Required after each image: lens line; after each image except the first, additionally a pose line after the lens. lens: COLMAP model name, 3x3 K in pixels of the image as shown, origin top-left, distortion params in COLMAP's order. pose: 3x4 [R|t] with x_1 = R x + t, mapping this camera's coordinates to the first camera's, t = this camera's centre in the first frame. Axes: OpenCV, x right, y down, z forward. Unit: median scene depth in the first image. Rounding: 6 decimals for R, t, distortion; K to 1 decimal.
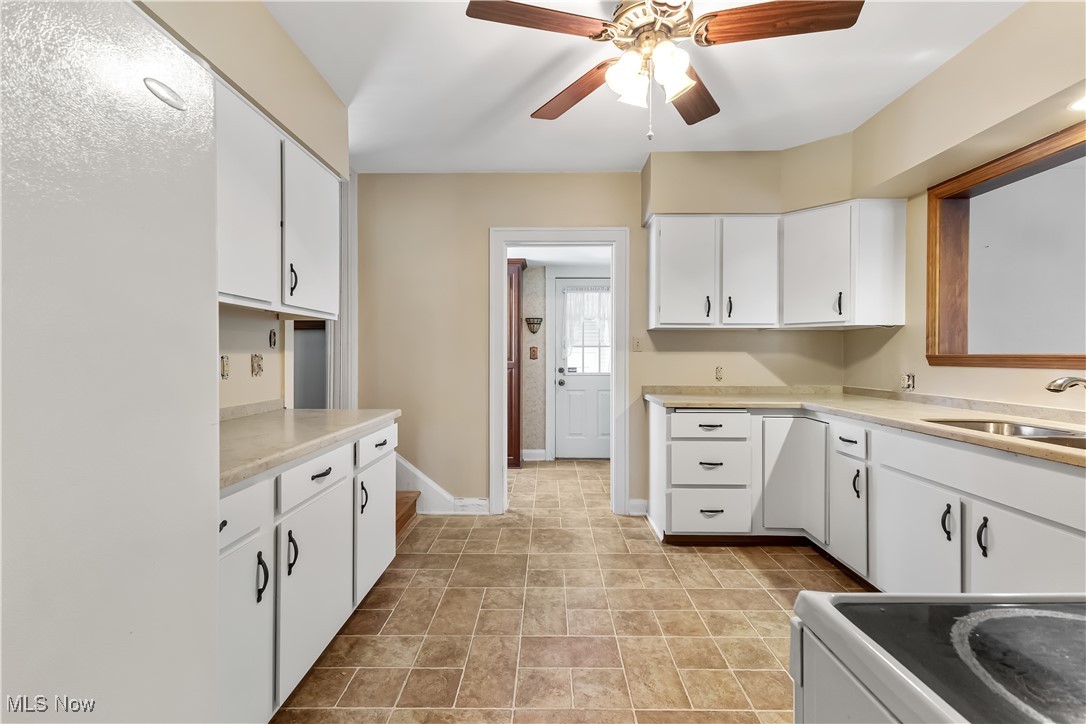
lens RADIAL K [[474.7, 0, 542.9], [0, 474.7, 358.7], [0, 0, 1]] dist [0.003277, -0.000692]
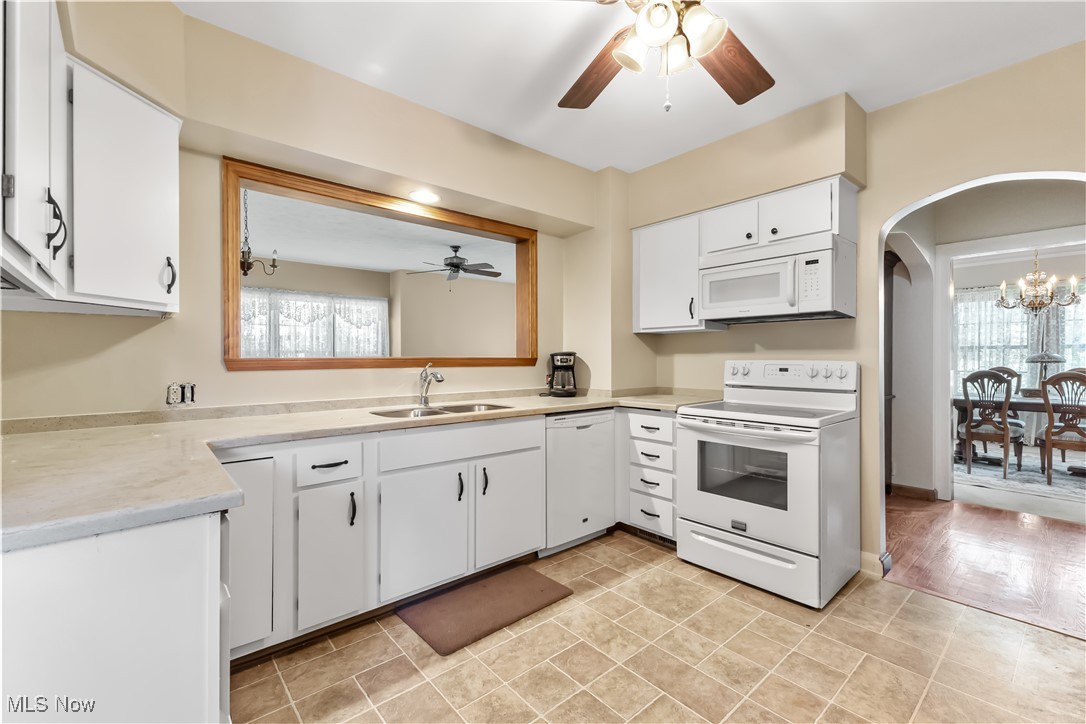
lens RADIAL K [[474.7, 0, 538.0], [0, 474.7, 356.7], [0, 0, 1]] dist [0.003277, -0.000692]
pose [[-0.676462, -0.000554, 0.736477, -0.203188], [0.003027, 0.999989, 0.003533, -0.014338], [-0.736471, 0.004620, -0.676453, 1.408342]]
